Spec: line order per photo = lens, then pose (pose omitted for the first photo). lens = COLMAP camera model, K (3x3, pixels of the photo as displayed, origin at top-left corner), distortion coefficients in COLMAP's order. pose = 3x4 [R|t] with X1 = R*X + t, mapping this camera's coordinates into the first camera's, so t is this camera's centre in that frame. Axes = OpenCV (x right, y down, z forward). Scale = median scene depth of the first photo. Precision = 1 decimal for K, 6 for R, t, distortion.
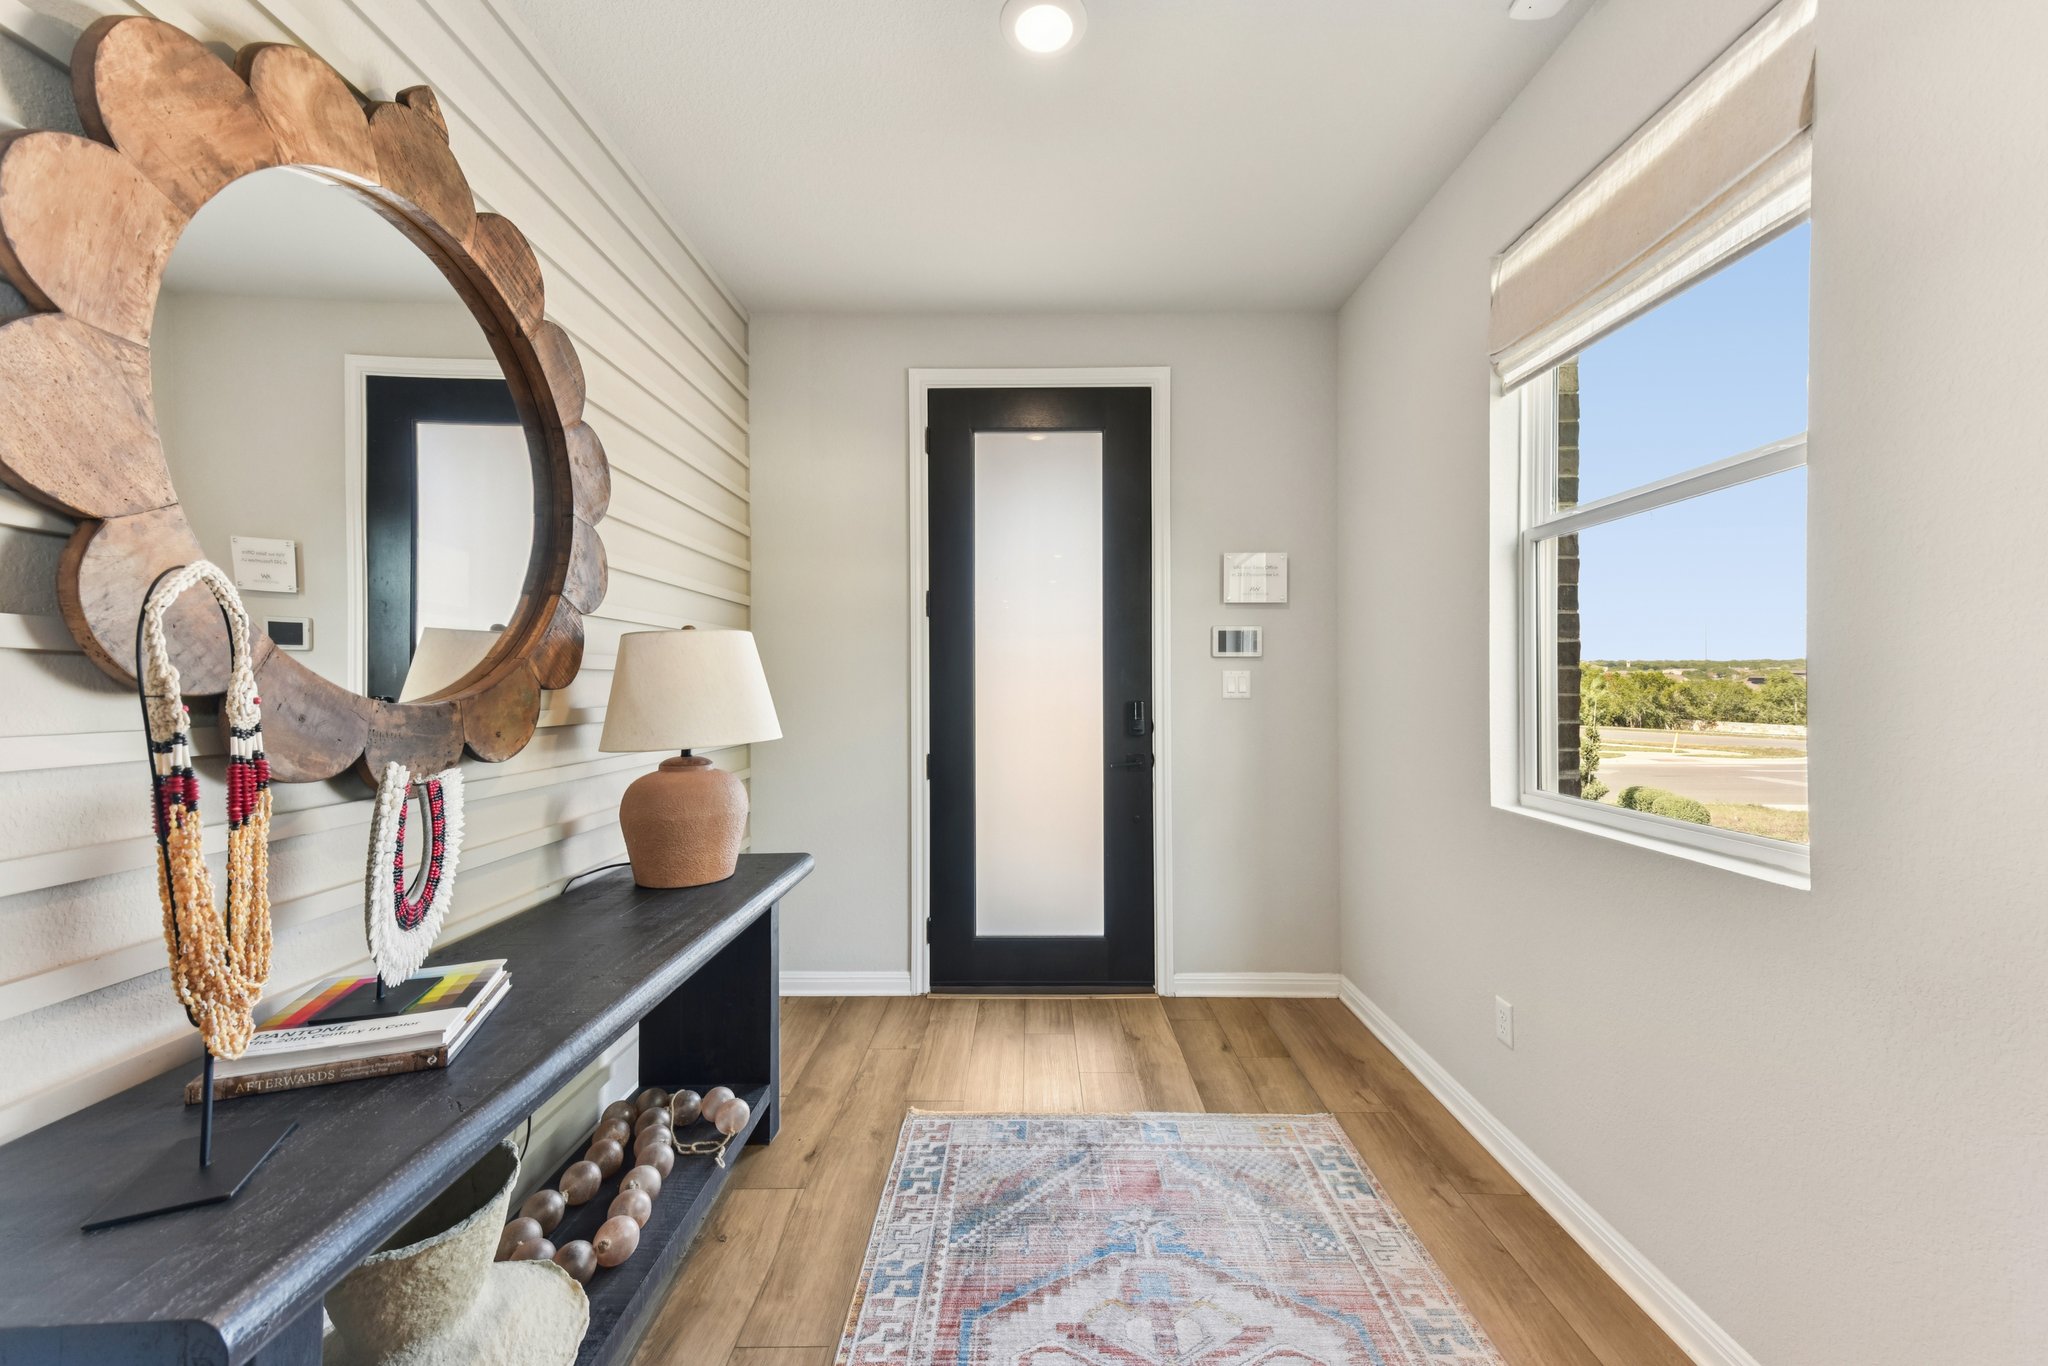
lens RADIAL K [[799.7, 0, 1032.5], [0, 799.7, 685.4], [0, 0, 1]] dist [0.032306, -0.002370]
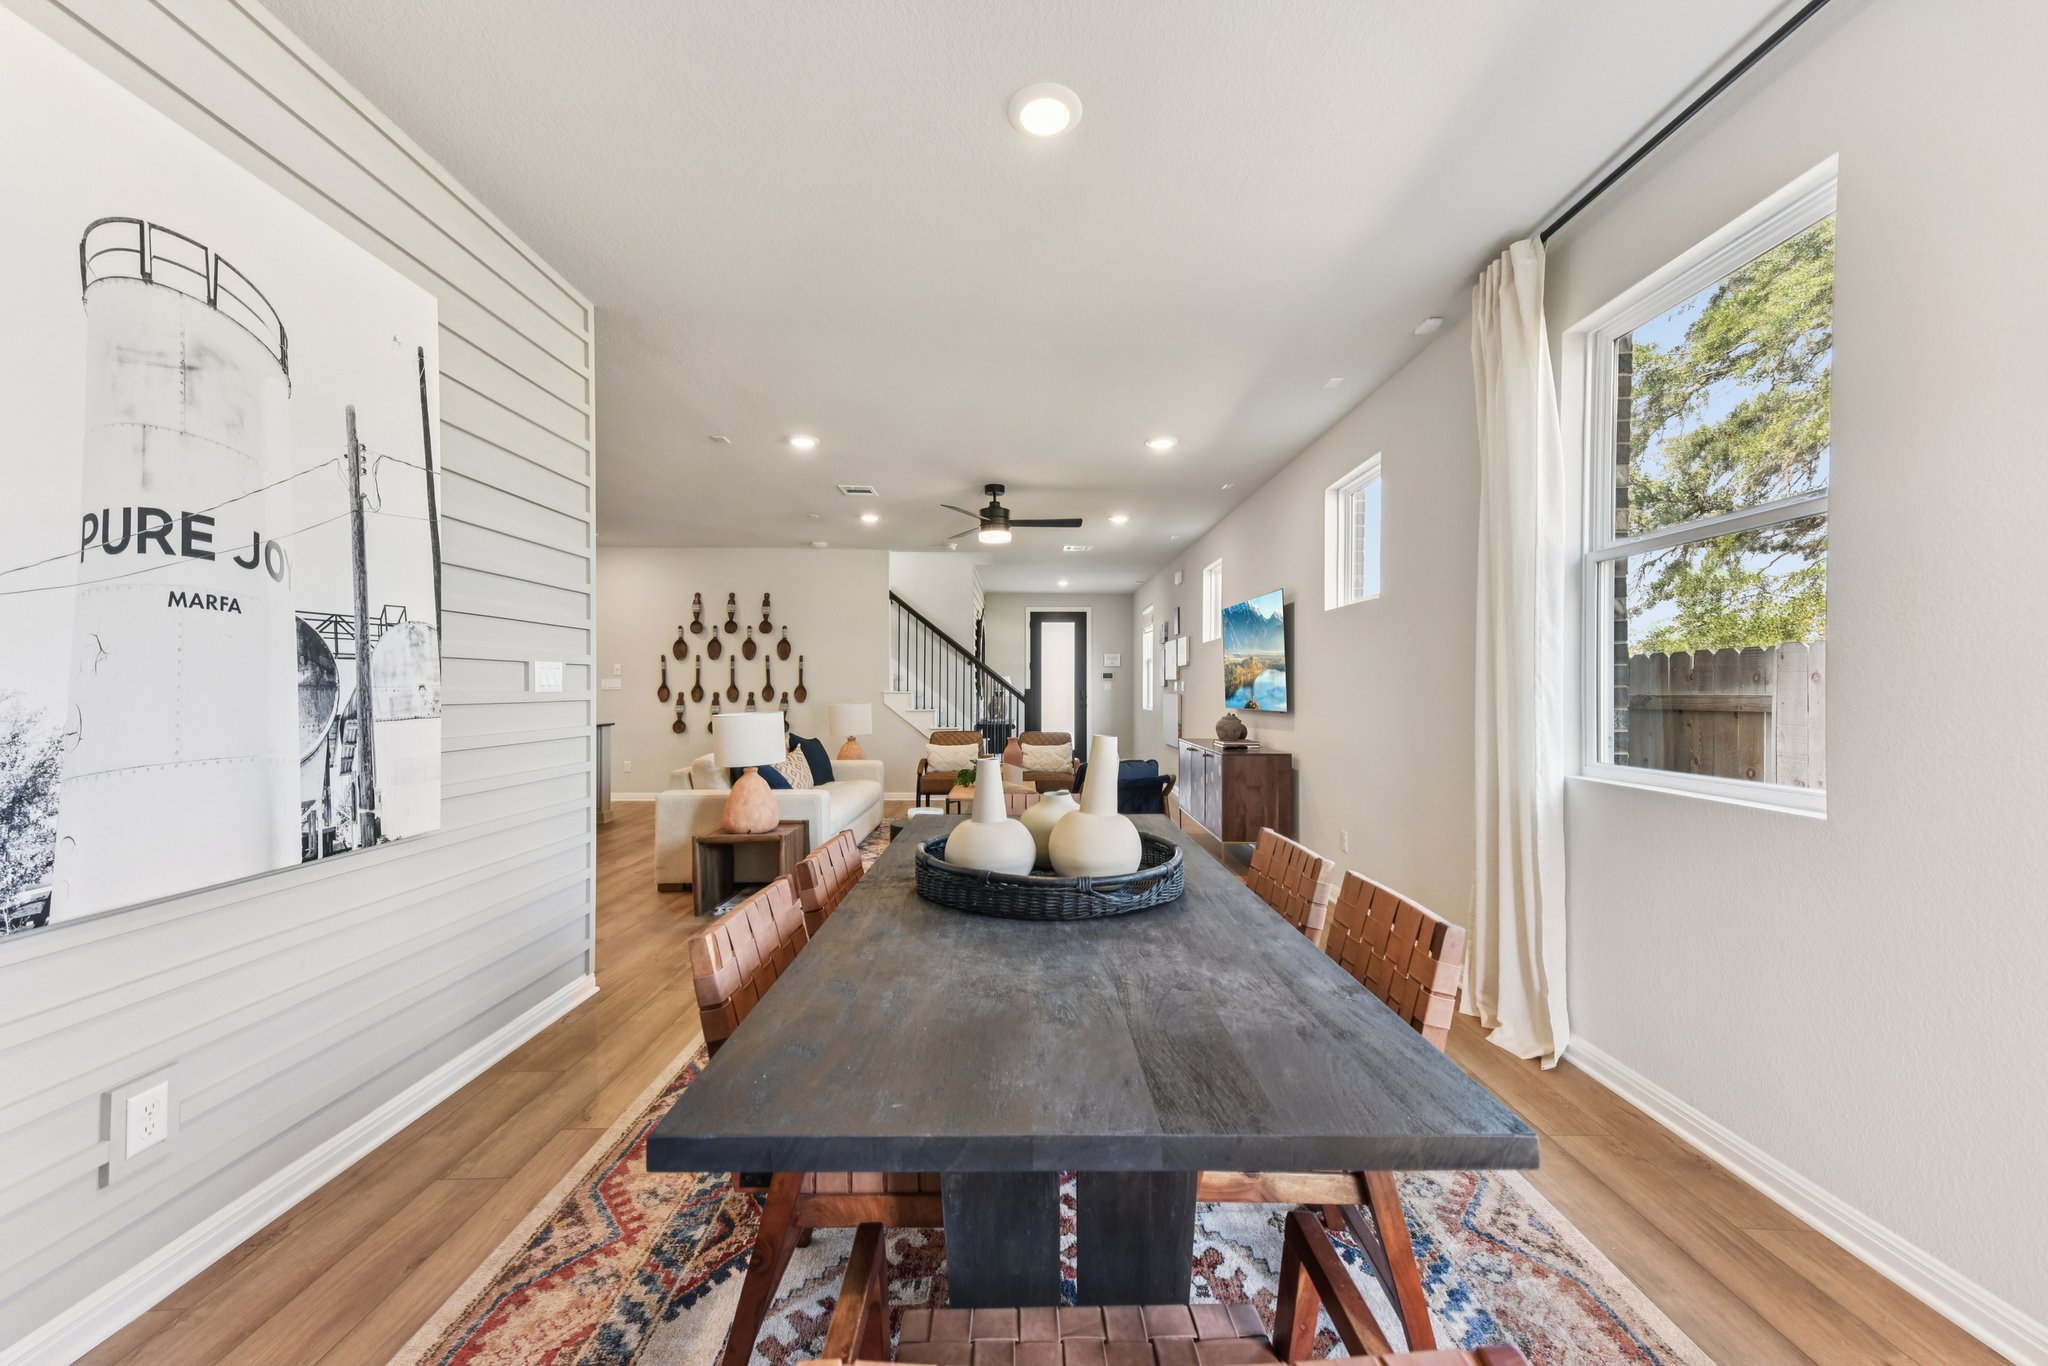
lens RADIAL K [[799.7, 0, 1022.0], [0, 799.7, 692.1], [0, 0, 1]] dist [0.032306, -0.002370]
pose [[0.999608, 0.005692, 0.027406, -0.417840], [-0.006101, 0.999871, 0.014881, -0.046292], [-0.027317, -0.015043, 0.999514, -4.435238]]
